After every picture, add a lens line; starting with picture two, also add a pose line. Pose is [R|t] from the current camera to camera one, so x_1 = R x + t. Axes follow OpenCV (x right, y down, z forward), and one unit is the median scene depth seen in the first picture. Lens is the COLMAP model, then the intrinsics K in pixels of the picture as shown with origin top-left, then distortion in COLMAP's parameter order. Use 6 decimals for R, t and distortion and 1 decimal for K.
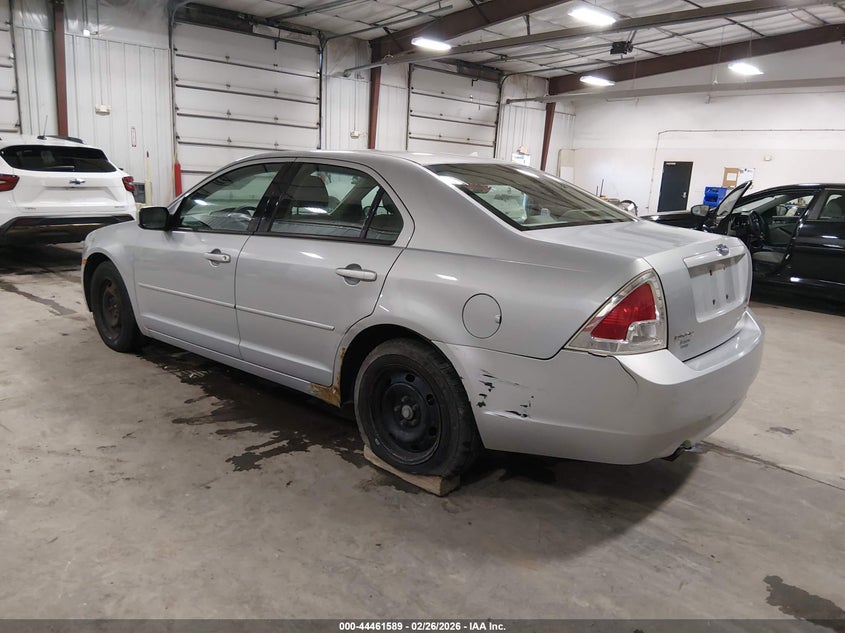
lens RADIAL K [[635.3, 0, 418.3], [0, 635.3, 290.5], [0, 0, 1]] dist [0.118347, -0.192299]
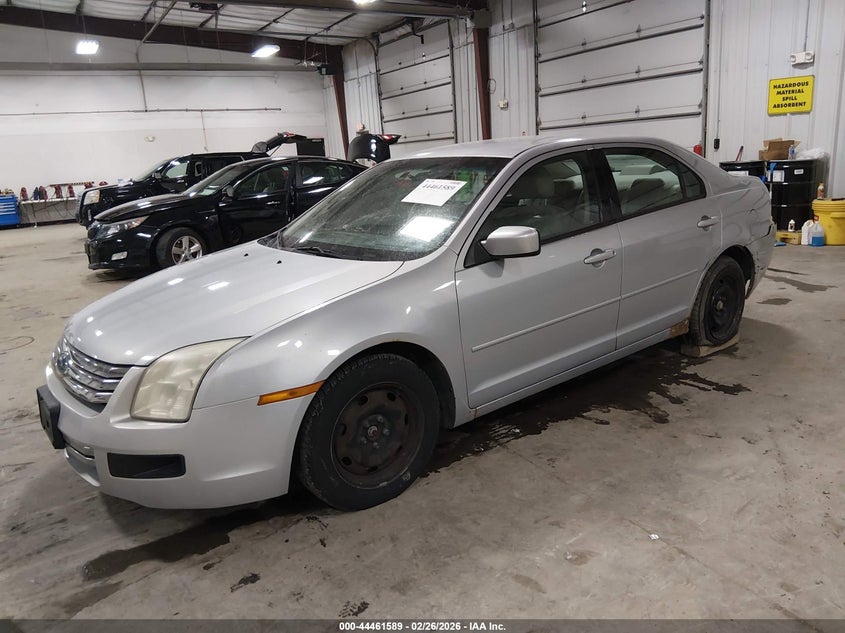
lens RADIAL K [[635.3, 0, 418.3], [0, 635.3, 290.5], [0, 0, 1]] dist [0.118347, -0.192299]
pose [[0.184606, -0.252702, 0.949770, -1.345869], [0.239739, 0.948766, 0.205837, -0.278894], [-0.953124, 0.189698, 0.235731, 1.110403]]
